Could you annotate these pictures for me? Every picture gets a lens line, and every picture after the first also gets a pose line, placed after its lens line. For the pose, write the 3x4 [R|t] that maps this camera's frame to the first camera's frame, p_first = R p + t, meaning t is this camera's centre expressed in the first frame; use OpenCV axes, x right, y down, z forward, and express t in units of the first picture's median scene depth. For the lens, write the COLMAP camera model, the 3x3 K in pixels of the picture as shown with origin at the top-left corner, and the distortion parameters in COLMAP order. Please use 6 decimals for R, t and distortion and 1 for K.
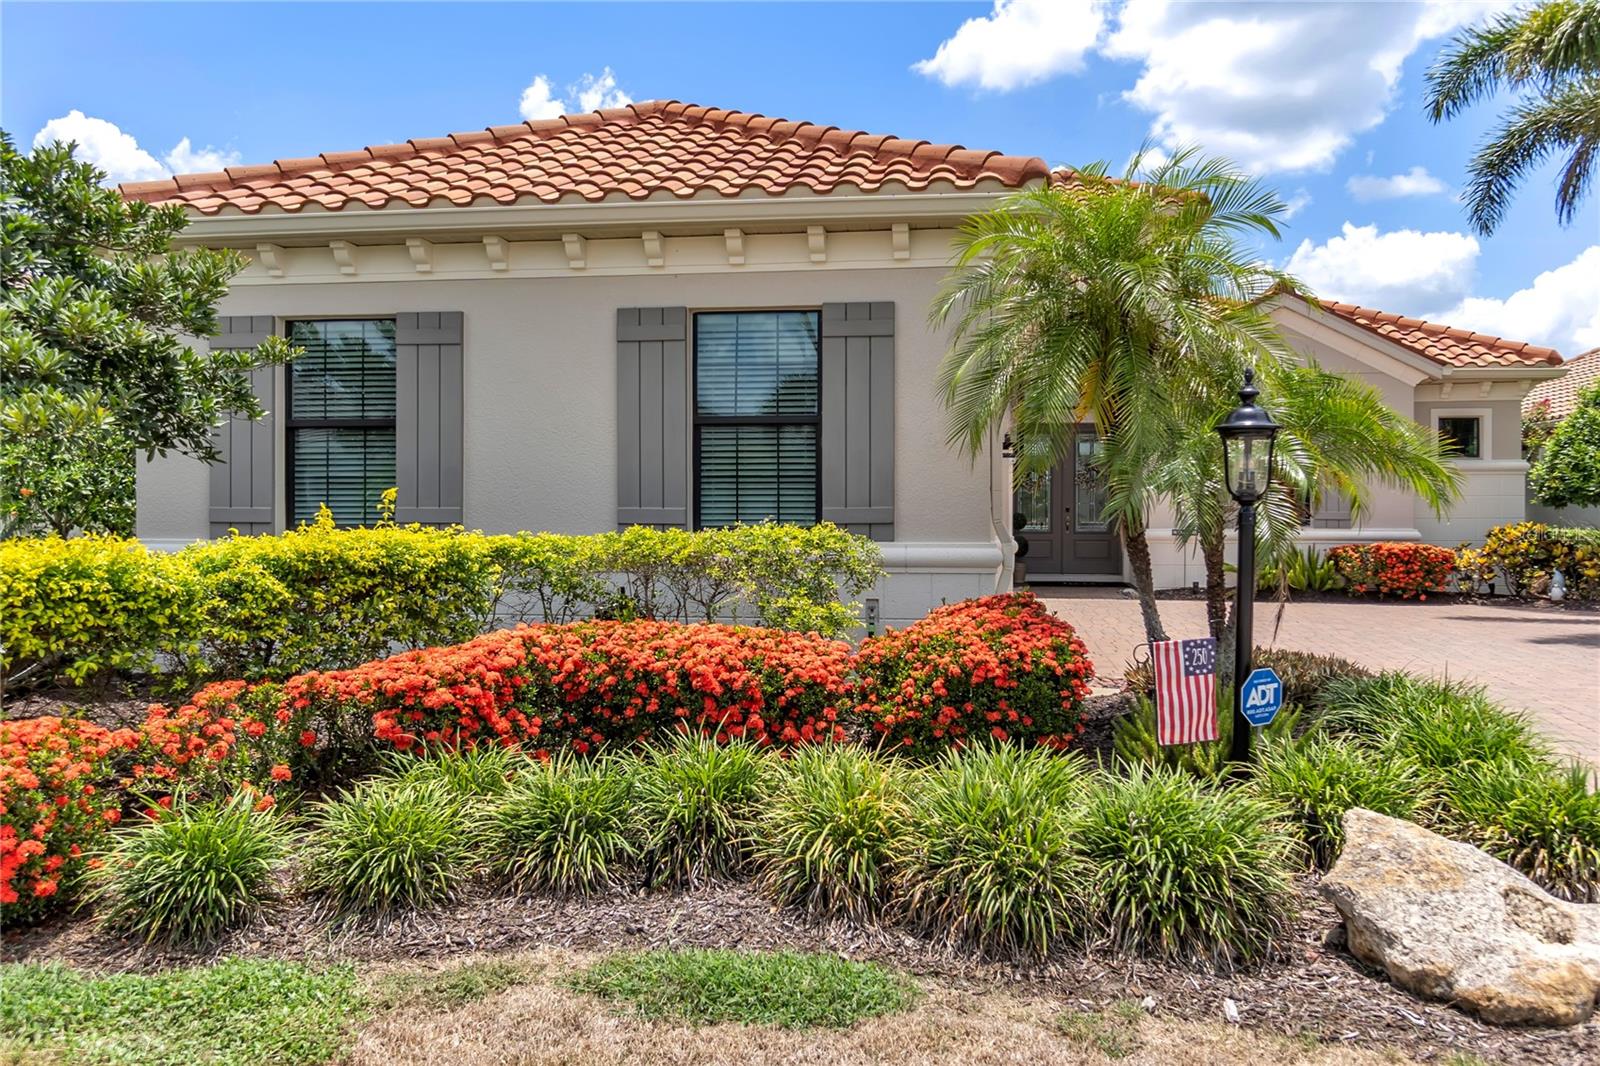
lens RADIAL K [[1164.6, 0, 868.9], [0, 1164.6, 512.4], [0, 0, 1]] dist [-0.026235, 0.002781]
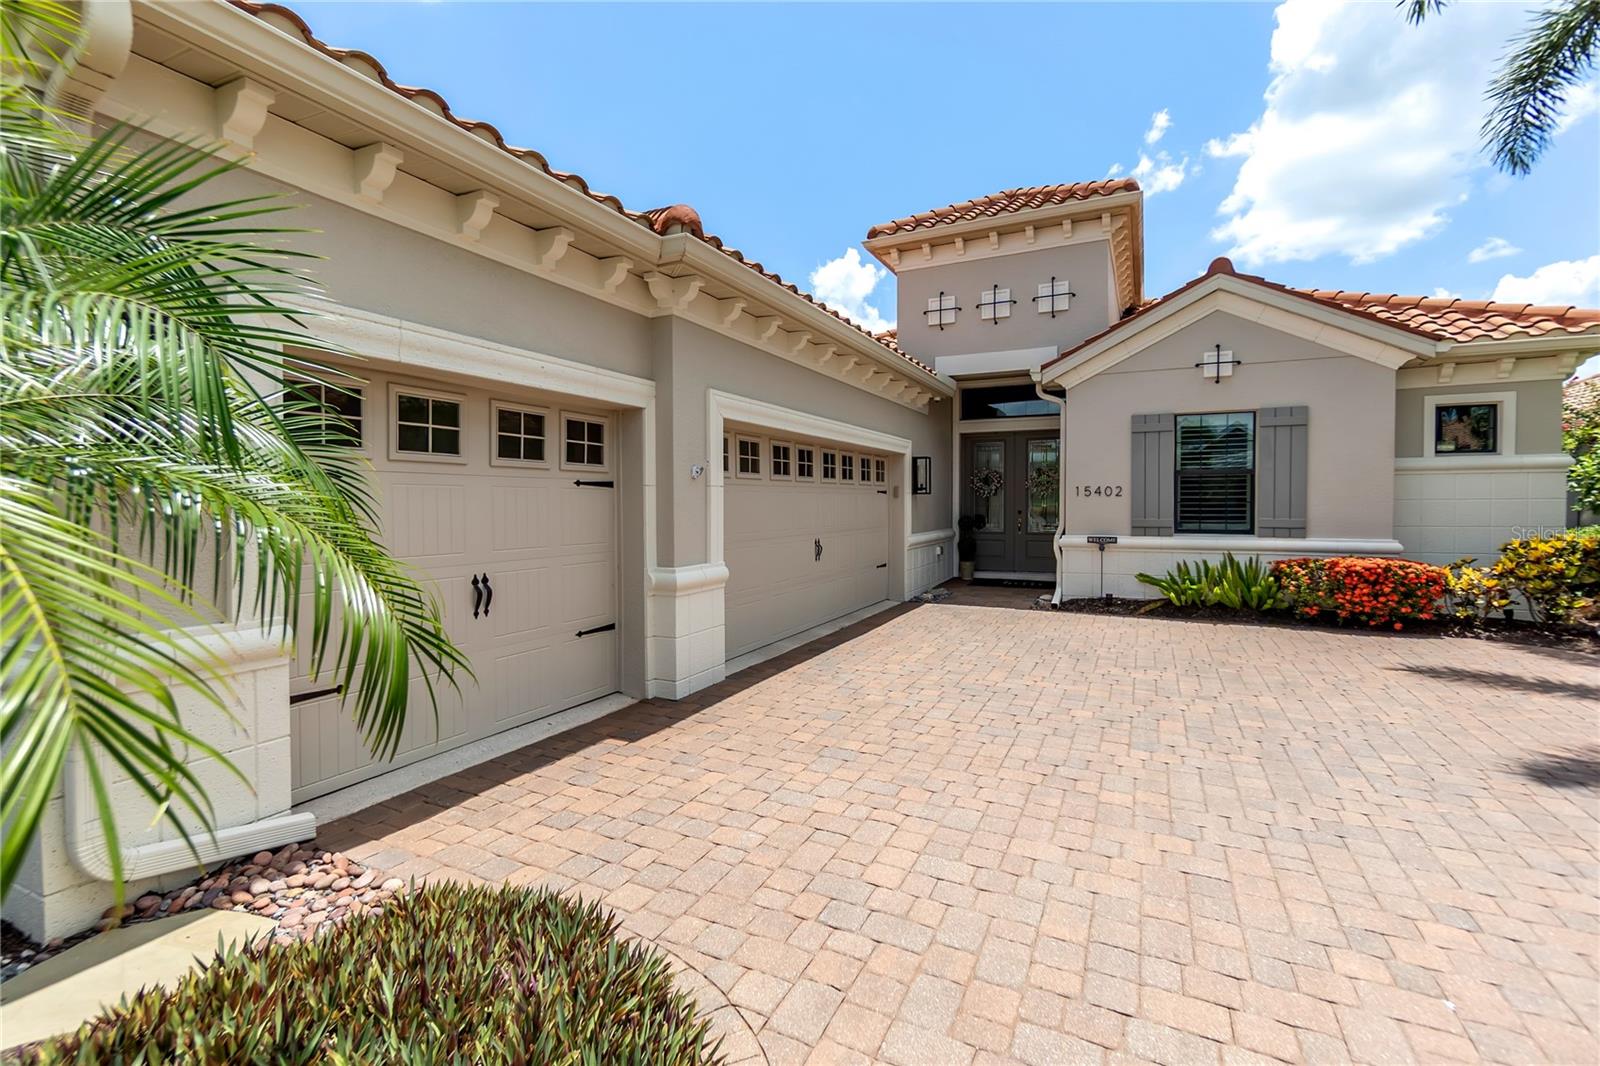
lens RADIAL K [[705.0, 0, 835.7], [0, 705.0, 514.9], [0, 0, 1]] dist [-0.004058, 0.001353]
pose [[0.949472, 0.001581, -0.313848, 0.255834], [0.005325, 0.999762, 0.021148, -0.017256], [0.313806, -0.021750, 0.949238, 0.403494]]
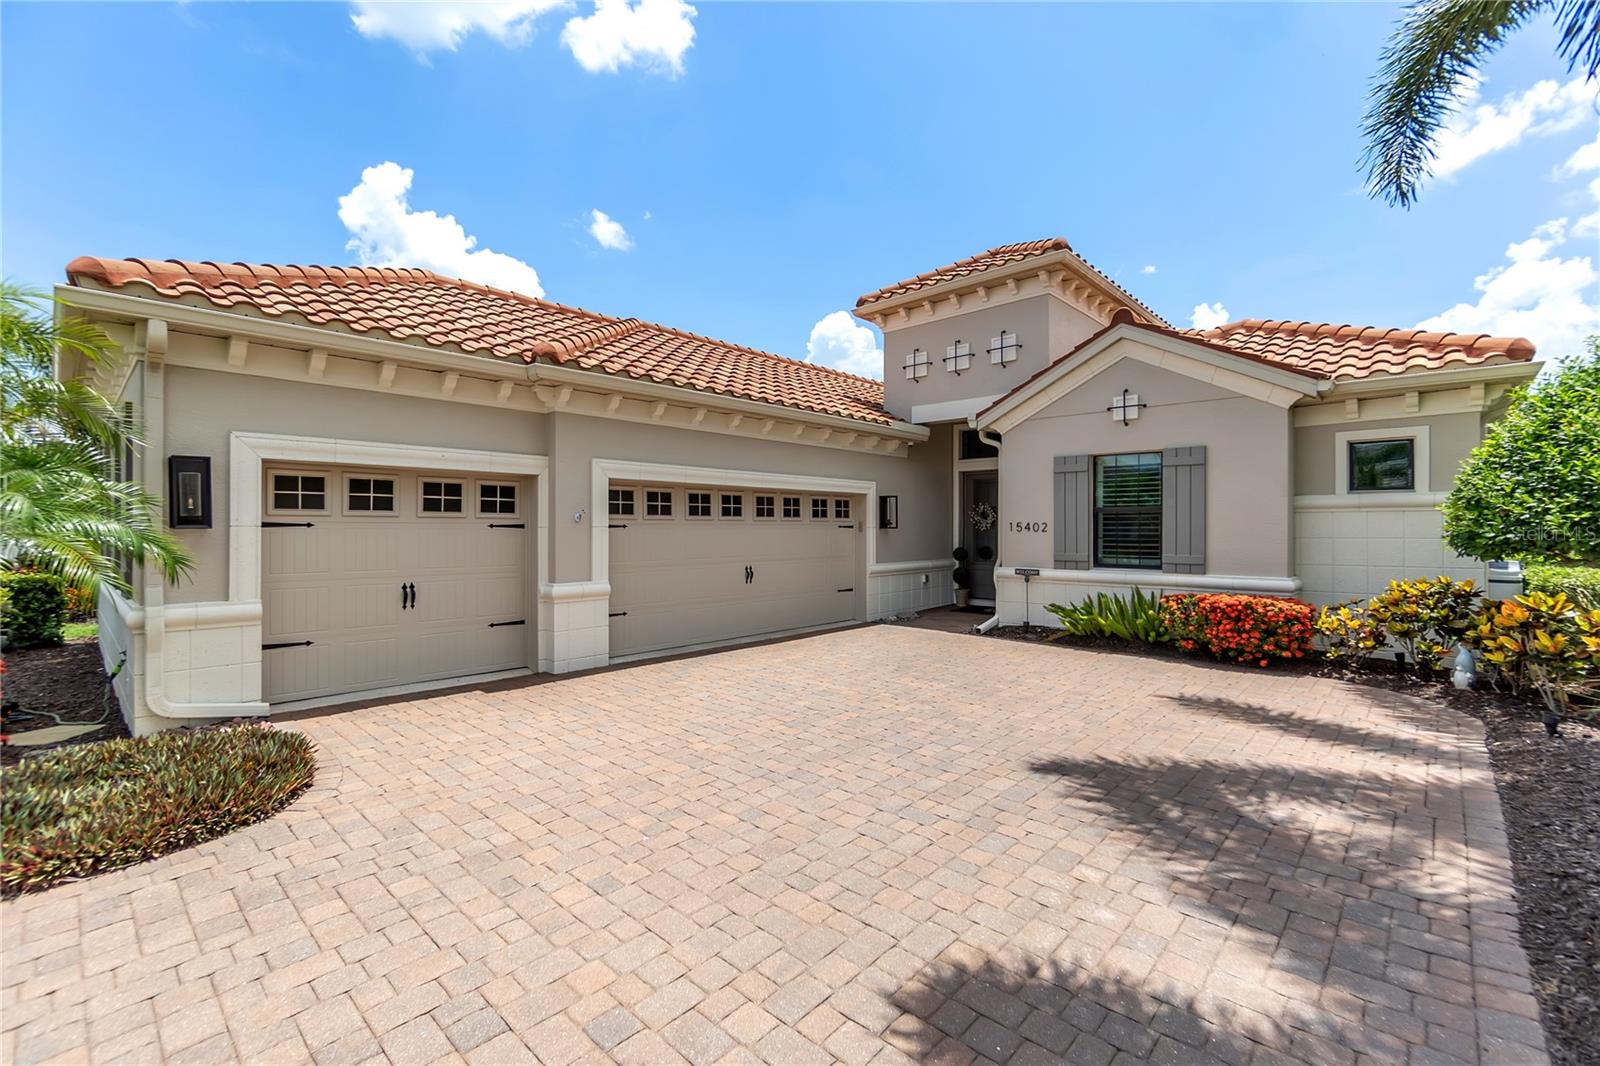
lens RADIAL K [[705.0, 0, 832.9], [0, 705.0, 519.8], [0, 0, 1]] dist [-0.004058, 0.001353]
pose [[0.817770, -0.006678, -0.575506, 0.513302], [0.001919, 0.999959, -0.008877, -0.024846], [0.575542, 0.006155, 0.817749, 0.407441]]
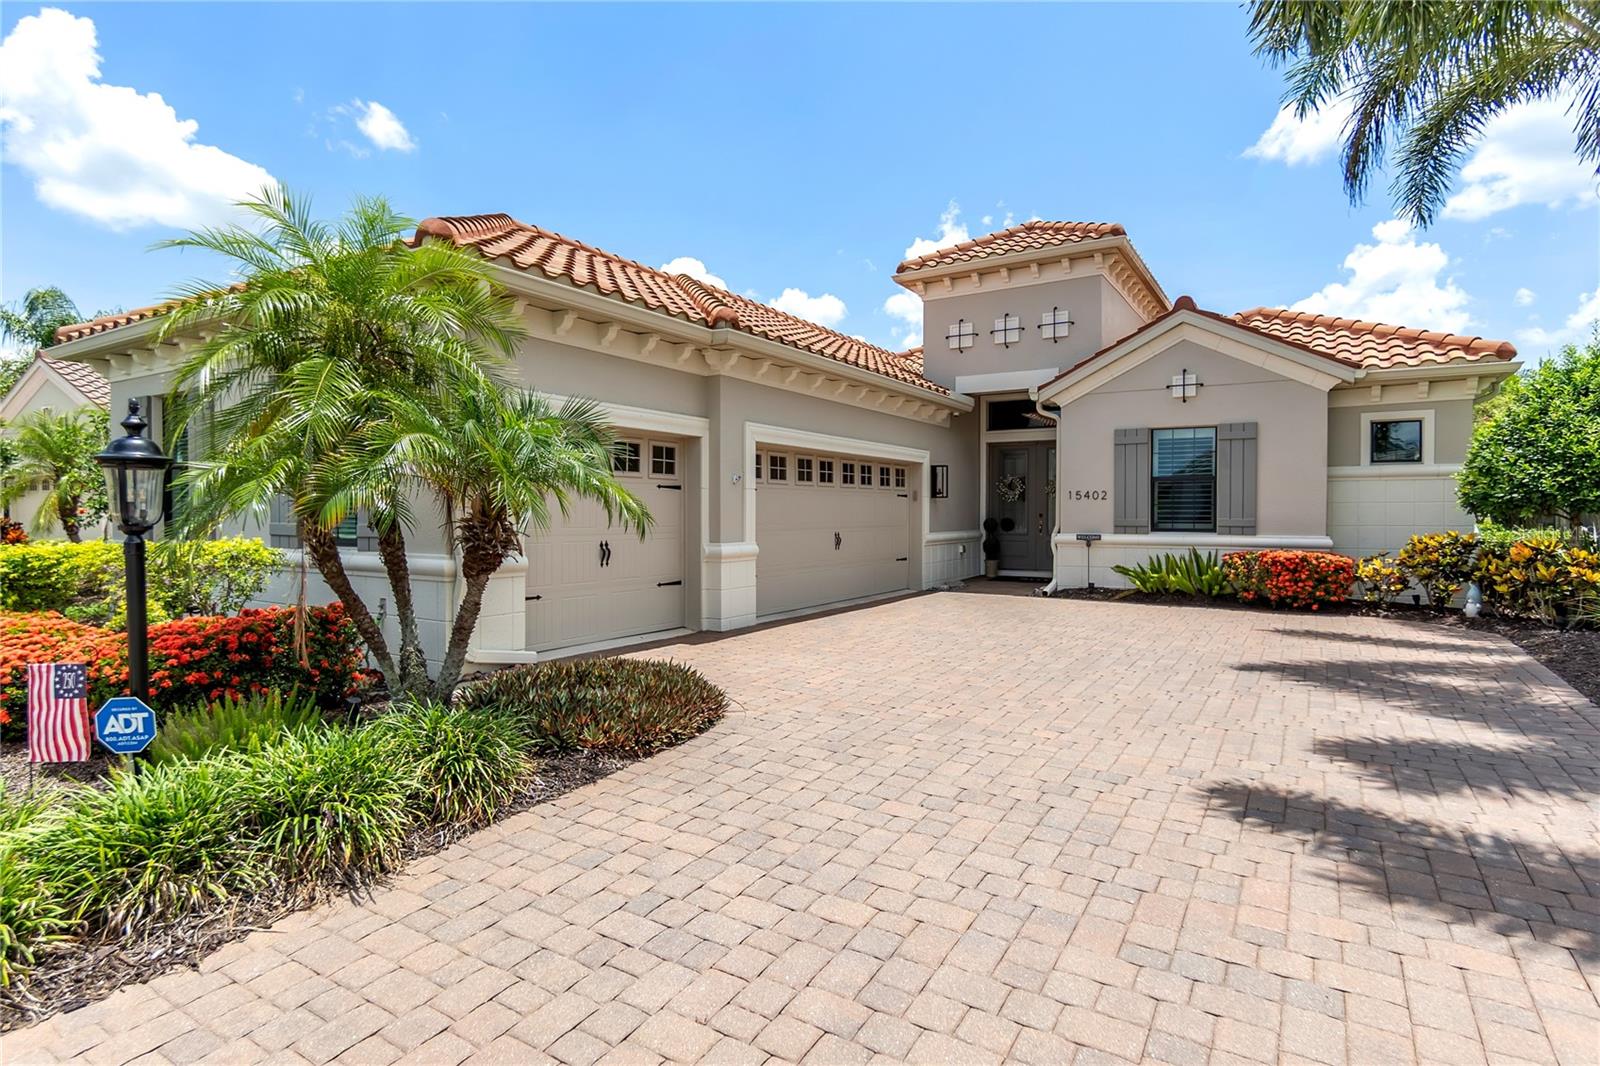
lens RADIAL K [[831.2, 0, 846.3], [0, 831.2, 519.5], [0, 0, 1]] dist [-0.004779, -0.000141]
pose [[0.914900, 0.003127, -0.403669, 0.395988], [0.001547, 0.999936, 0.011251, -0.008981], [0.403679, -0.010918, 0.914836, 0.195905]]
